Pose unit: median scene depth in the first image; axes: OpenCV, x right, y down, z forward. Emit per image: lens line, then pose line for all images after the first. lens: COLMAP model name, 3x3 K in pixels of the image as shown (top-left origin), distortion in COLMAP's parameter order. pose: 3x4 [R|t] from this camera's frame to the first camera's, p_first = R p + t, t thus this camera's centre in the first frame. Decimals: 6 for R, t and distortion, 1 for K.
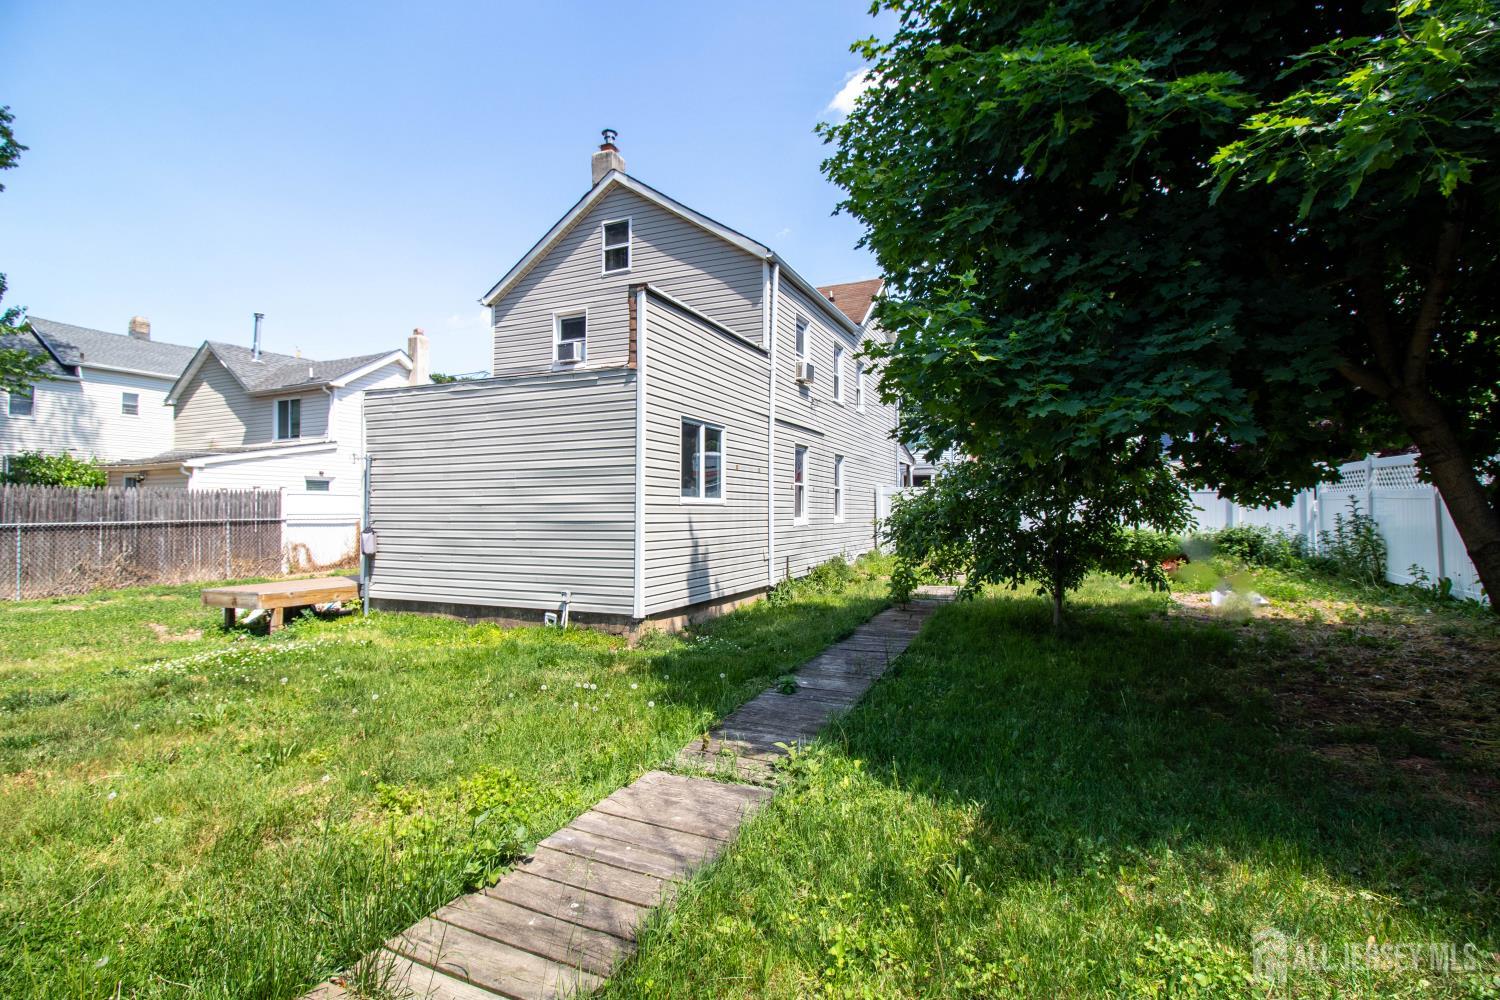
lens RADIAL K [[697.1, 0, 734.7], [0, 697.1, 501.4], [0, 0, 1]] dist [-0.001759, -0.009896]
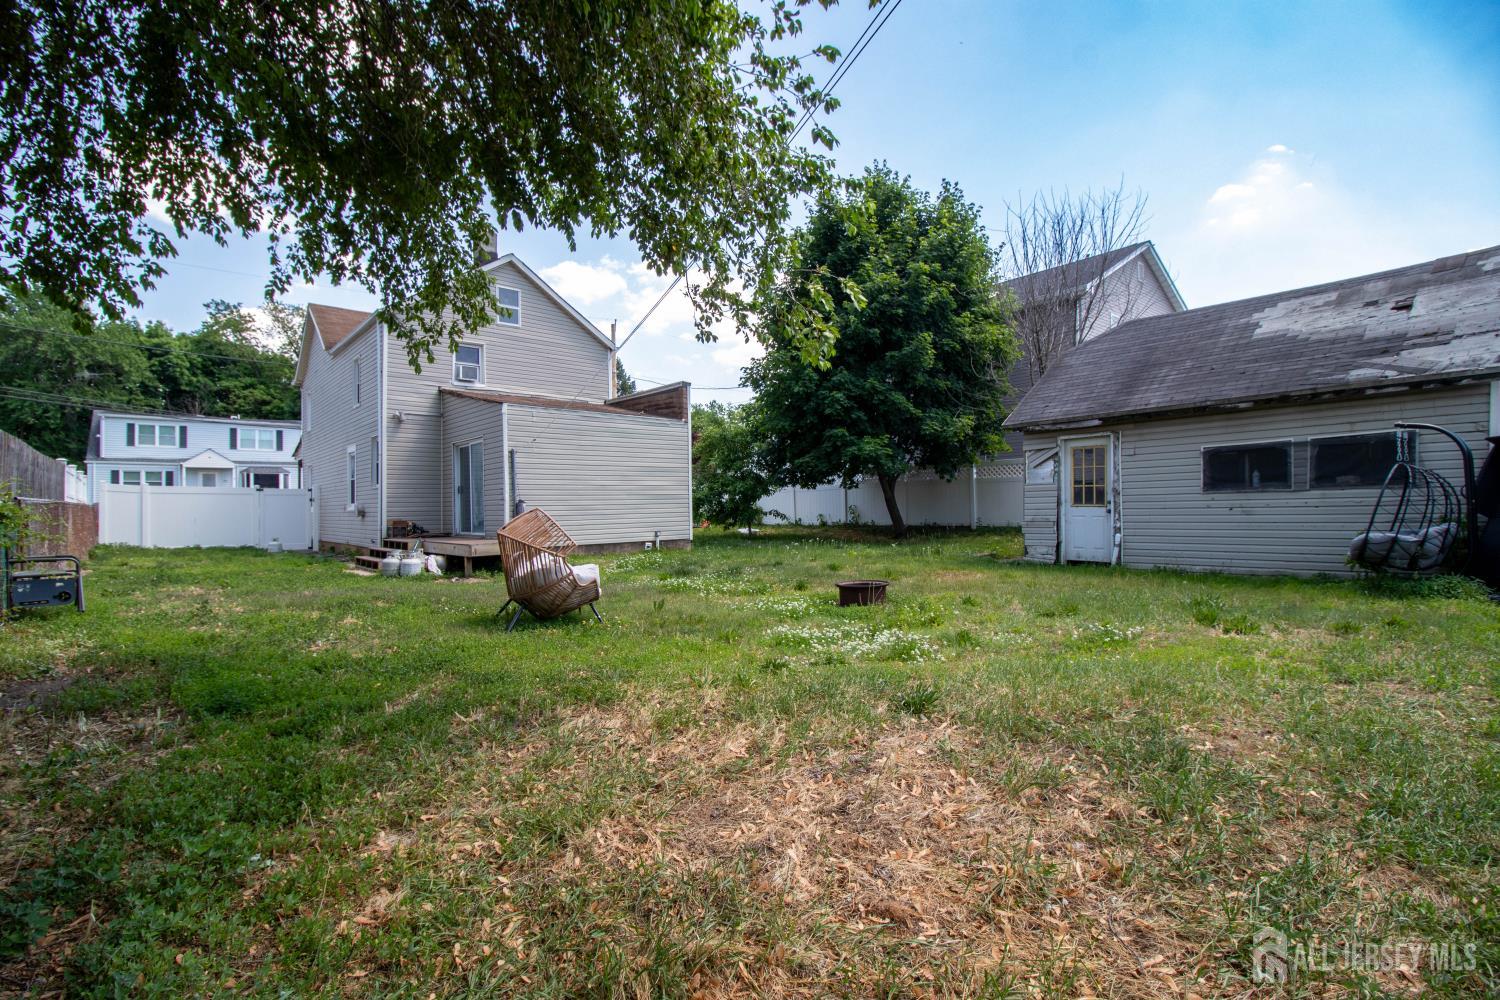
lens RADIAL K [[697.1, 0, 734.7], [0, 697.1, 501.4], [0, 0, 1]] dist [-0.001759, -0.009896]
pose [[0.418601, 0.004851, 0.908157, -1.271135], [0.003090, 0.999972, -0.006766, 0.040510], [-0.908165, 0.005639, 0.418575, -0.005372]]
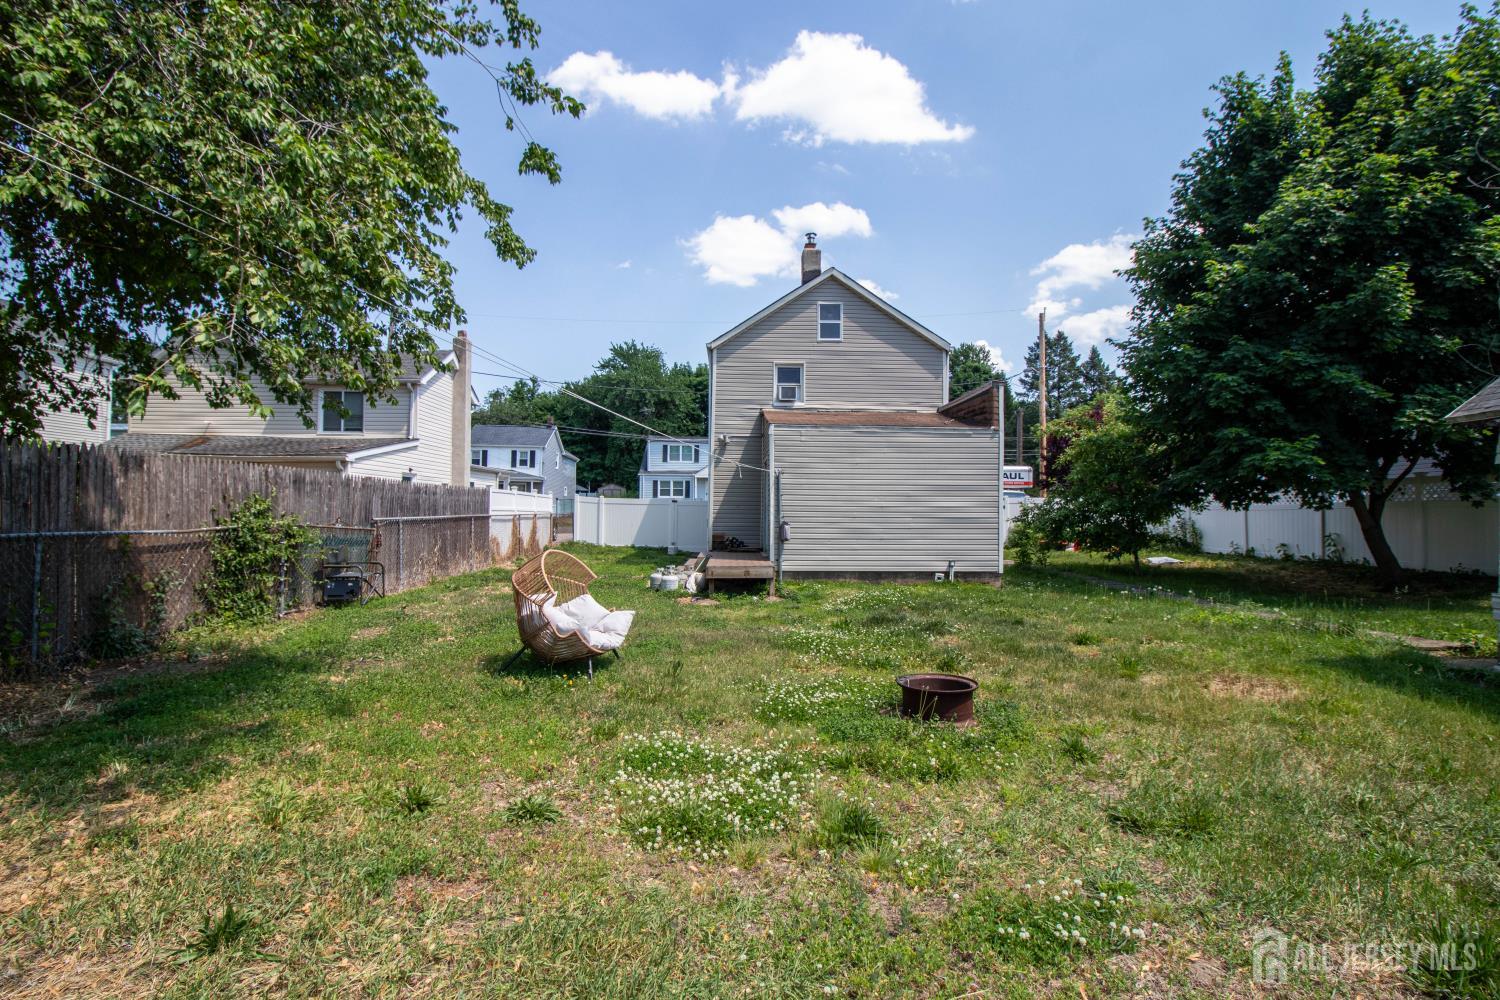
lens RADIAL K [[697.1, 0, 734.7], [0, 697.1, 501.4], [0, 0, 1]] dist [-0.001759, -0.009896]
pose [[0.903771, 0.017223, 0.427670, -0.943289], [-0.016918, 0.999847, -0.004516, 0.003751], [-0.427682, -0.003154, 0.903924, -0.184703]]
